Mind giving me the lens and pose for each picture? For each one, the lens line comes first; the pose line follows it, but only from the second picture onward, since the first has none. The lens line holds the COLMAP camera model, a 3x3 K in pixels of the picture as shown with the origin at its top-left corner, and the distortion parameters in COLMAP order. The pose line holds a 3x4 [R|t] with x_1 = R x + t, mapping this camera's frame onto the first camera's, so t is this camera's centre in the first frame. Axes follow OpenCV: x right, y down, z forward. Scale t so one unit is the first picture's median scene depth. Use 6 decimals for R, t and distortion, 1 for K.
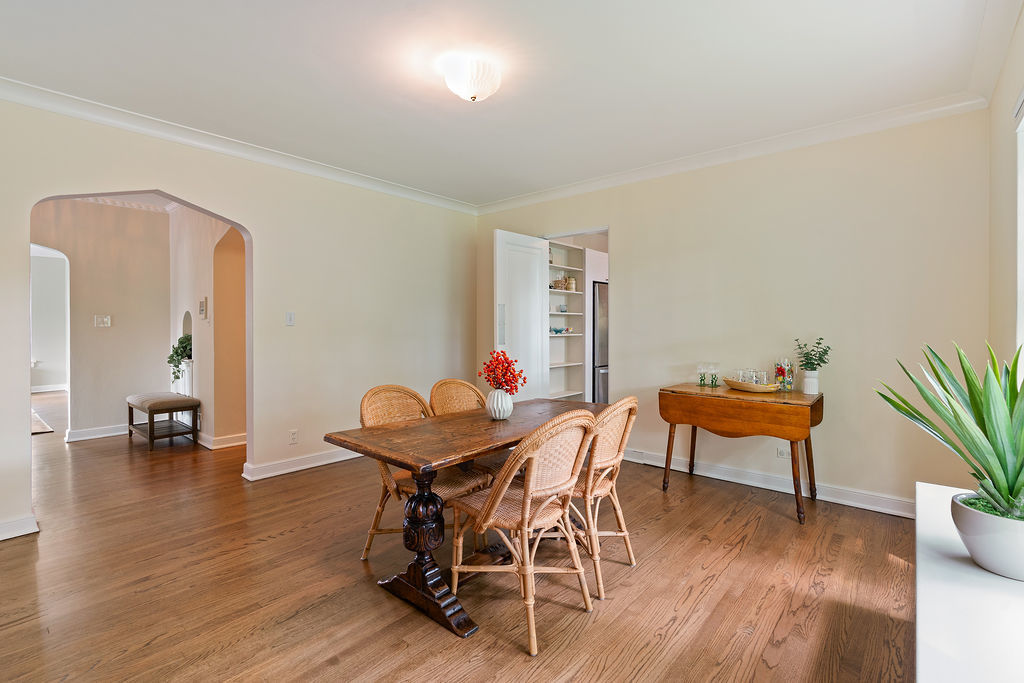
lens RADIAL K [[463.1, 0, 521.4], [0, 463.1, 334.9], [0, 0, 1]] dist [-0.010319, 0.000112]
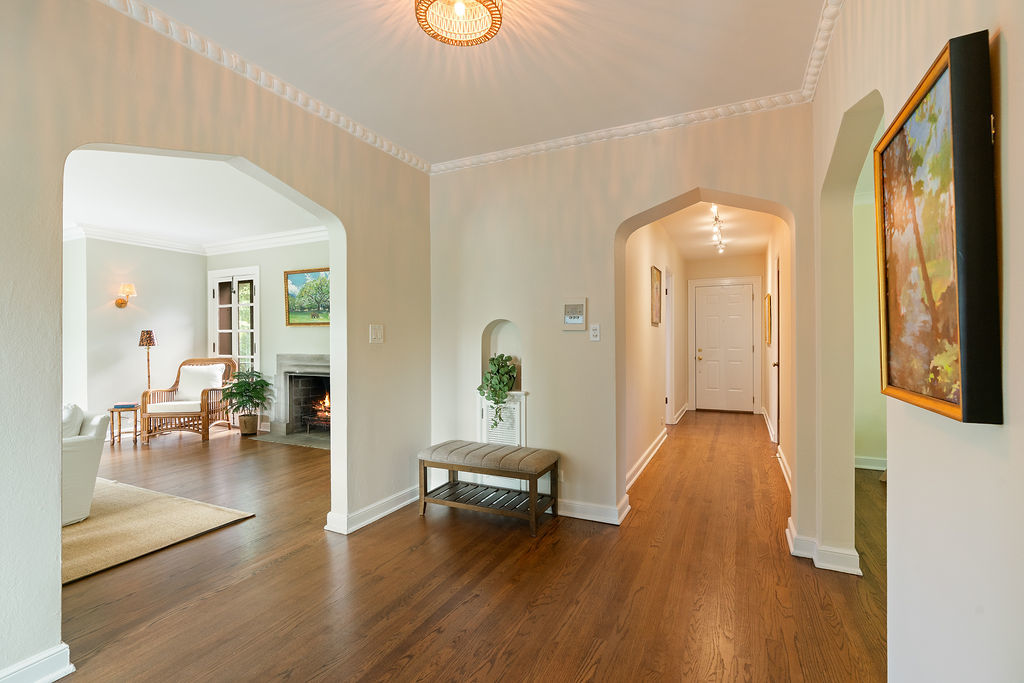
lens RADIAL K [[463.1, 0, 521.4], [0, 463.1, 334.9], [0, 0, 1]] dist [-0.010319, 0.000112]
pose [[0.965785, 0.010061, 0.259150, -0.889421], [-0.004353, 0.999735, -0.022589, -0.011336], [-0.259309, 0.020688, 0.965573, 0.336103]]
